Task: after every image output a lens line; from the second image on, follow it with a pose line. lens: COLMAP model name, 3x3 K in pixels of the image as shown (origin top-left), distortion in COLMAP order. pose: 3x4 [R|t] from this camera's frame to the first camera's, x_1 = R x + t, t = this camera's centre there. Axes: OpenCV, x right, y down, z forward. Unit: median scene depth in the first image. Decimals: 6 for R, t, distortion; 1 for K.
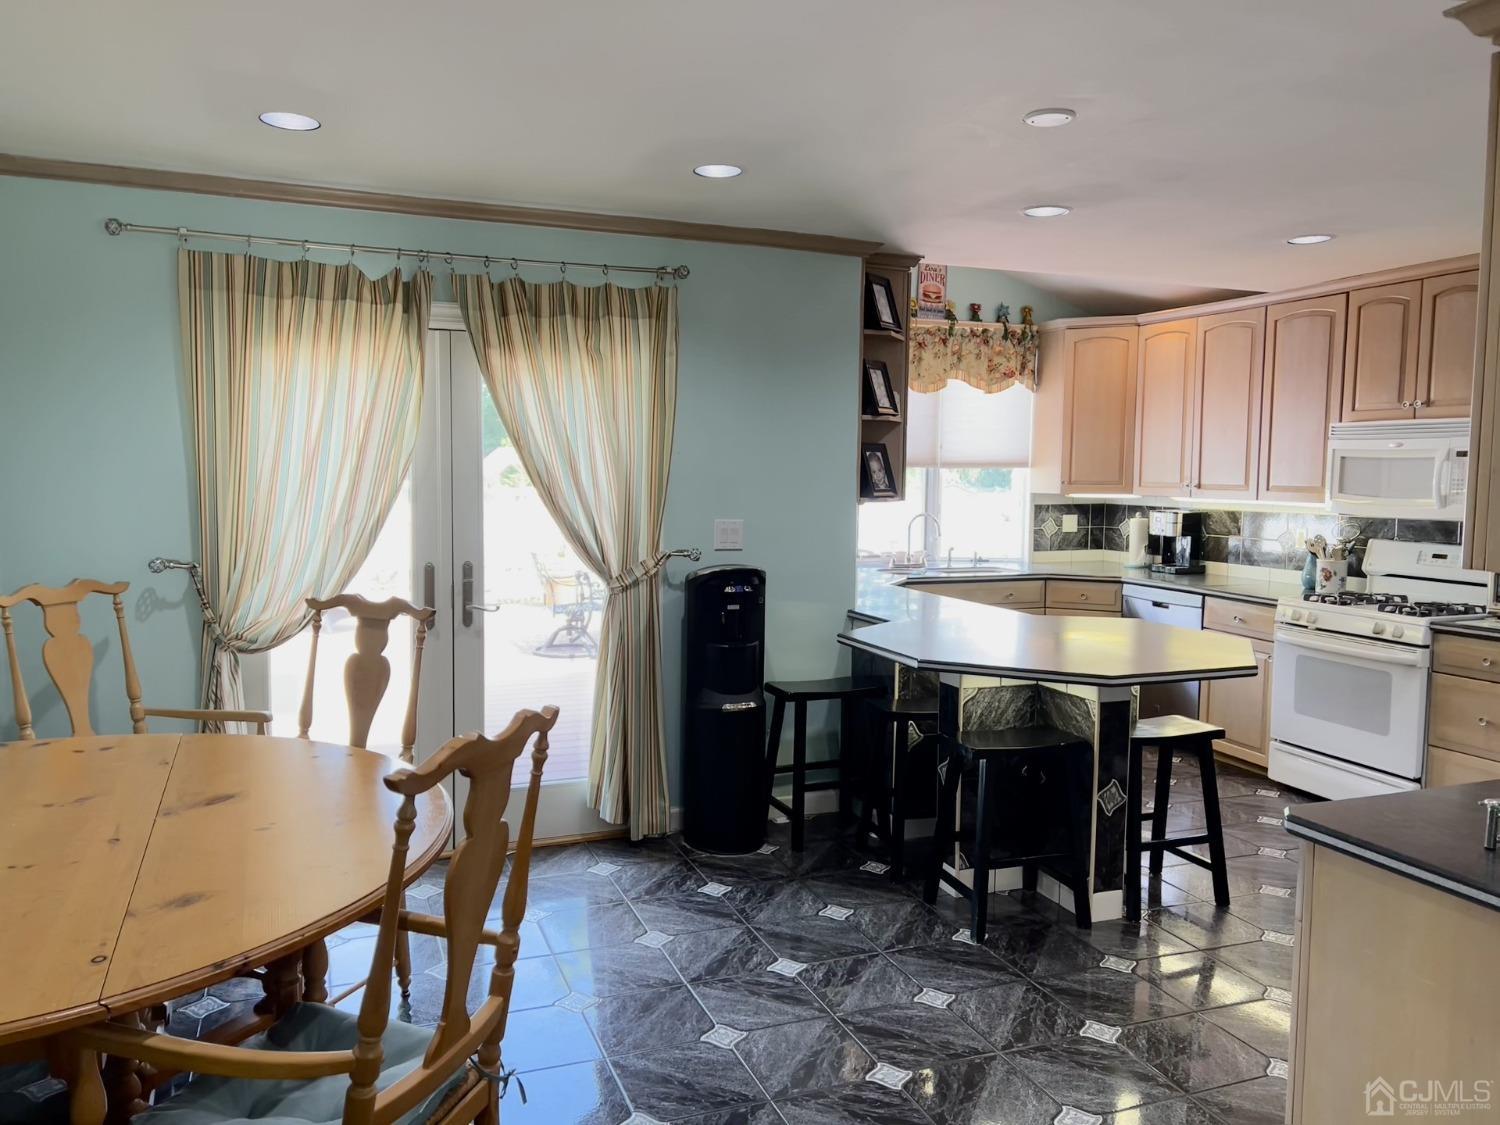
lens RADIAL K [[1121.2, 0, 736.3], [0, 1121.2, 563.7], [0, 0, 1]] dist [0.056377, -0.063769]
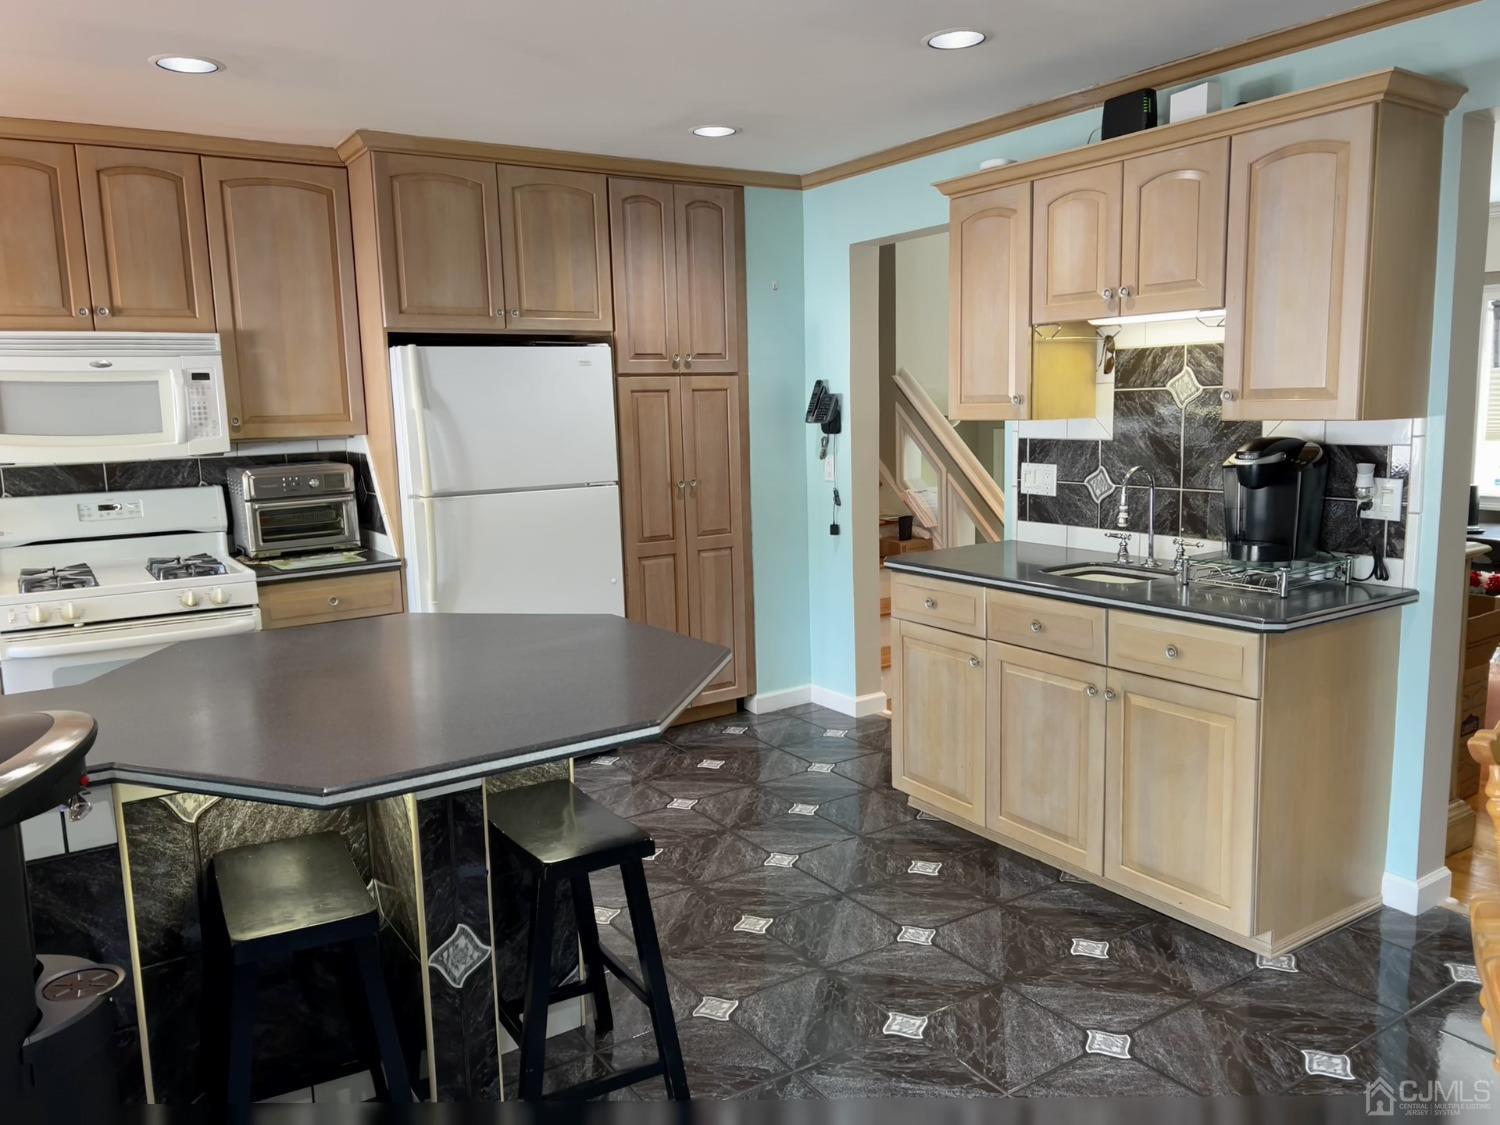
lens RADIAL K [[1121.2, 0, 748.1], [0, 1121.2, 565.8], [0, 0, 1]] dist [0.056377, -0.063769]
pose [[-0.213576, -0.147561, 0.965718, -0.266741], [0.107392, 0.978989, 0.173339, -0.058321], [-0.971006, 0.140732, -0.193241, 0.750522]]
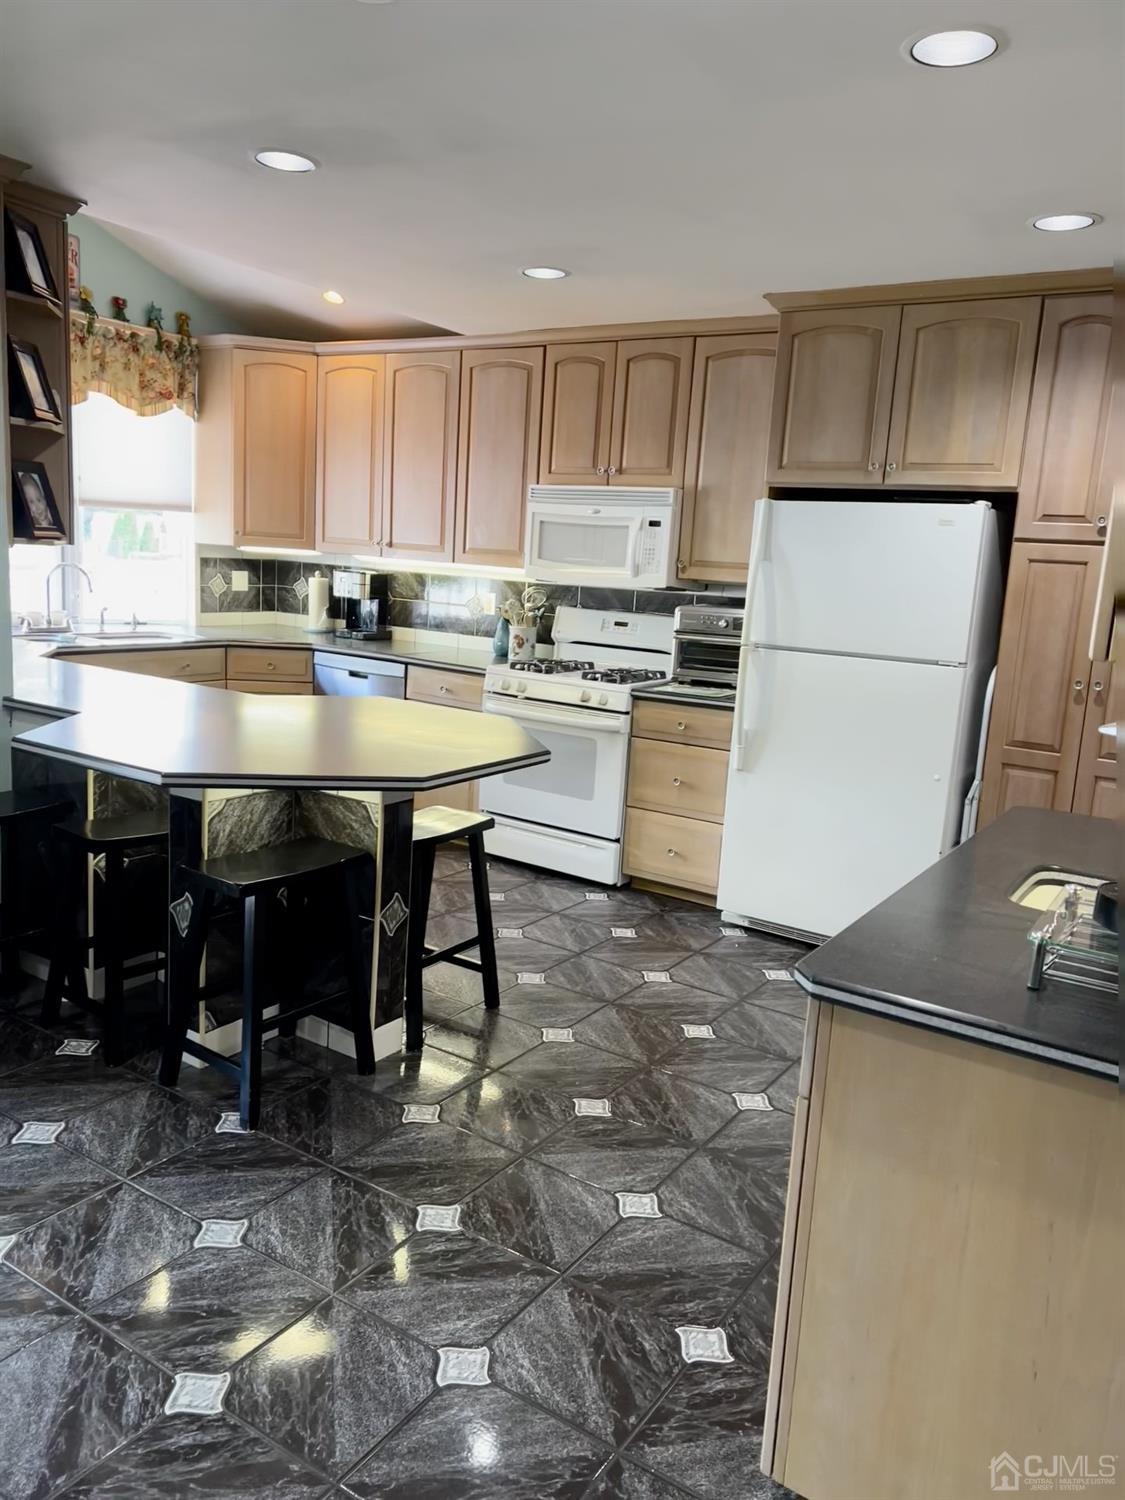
lens RADIAL K [[1121.2, 0, 563.2], [0, 1121.2, 755.3], [0, 0, 1]] dist [0.056377, -0.063769]
pose [[0.806615, -0.066712, 0.587300, -0.036988], [-0.003002, 0.993135, 0.116933, -0.006833], [-0.591069, -0.096083, 0.800878, 0.203566]]
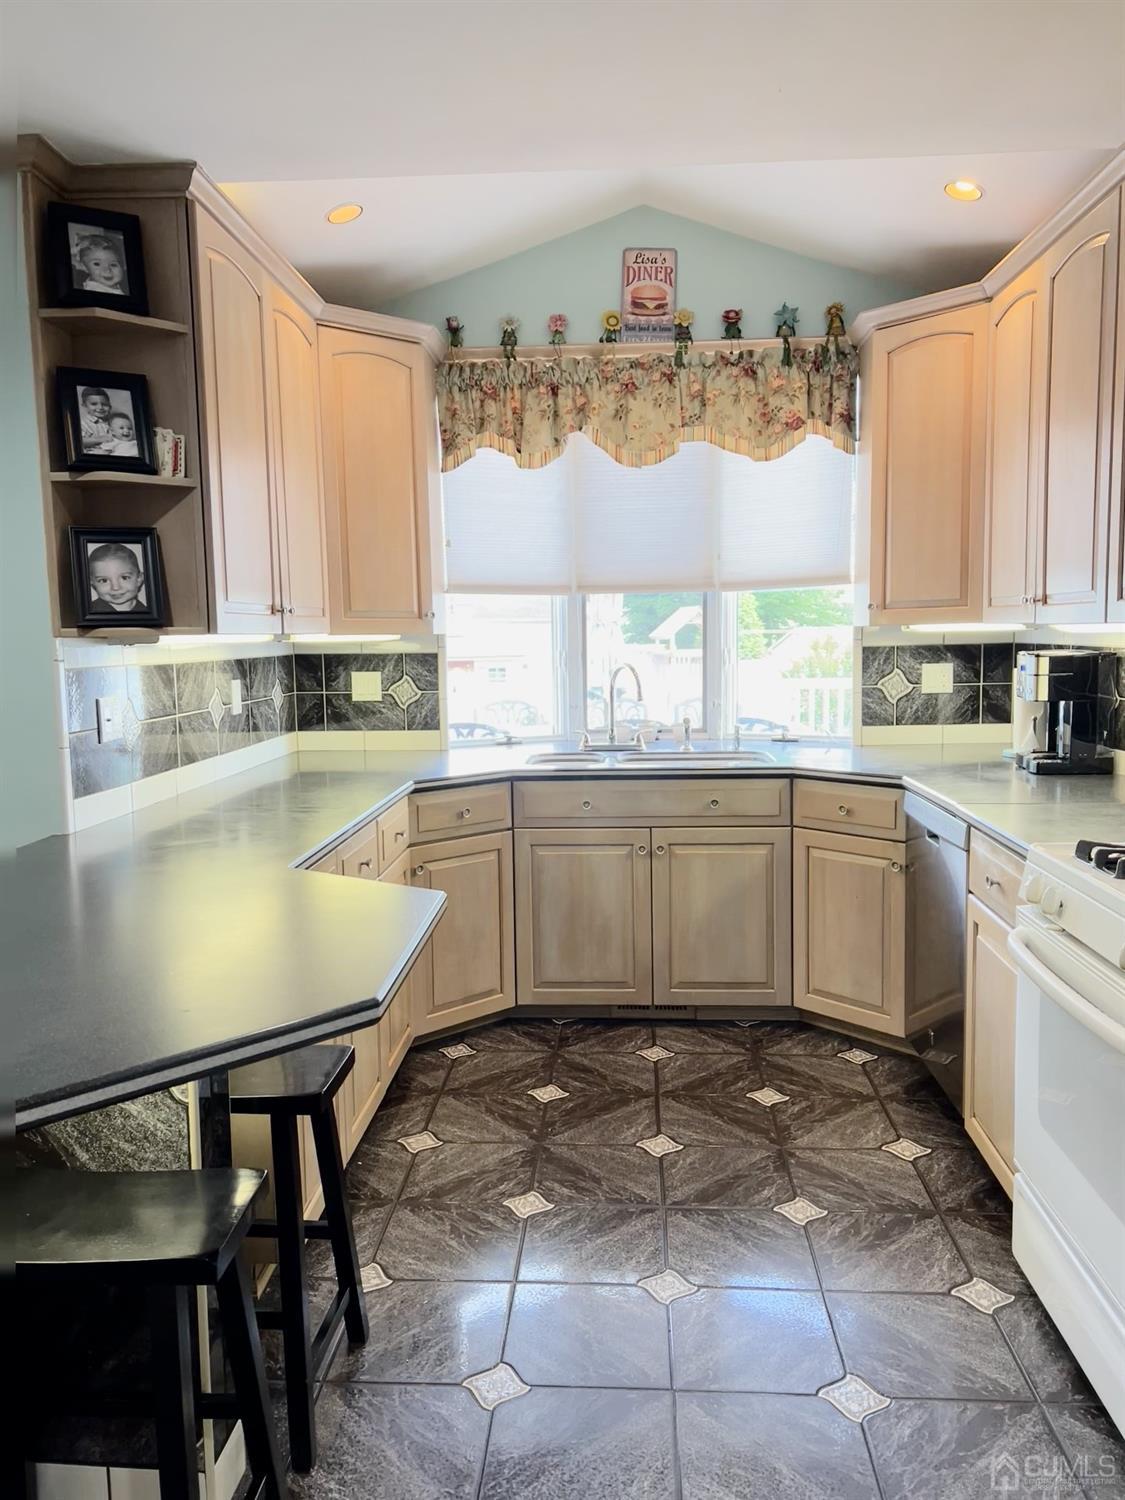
lens RADIAL K [[1121.2, 0, 552.8], [0, 1121.2, 753.7], [0, 0, 1]] dist [0.056377, -0.063769]
pose [[0.910083, 0.020007, -0.413944, 0.531676], [-0.010296, 0.999617, 0.025678, -0.014685], [0.414299, -0.019107, 0.909940, 0.580653]]
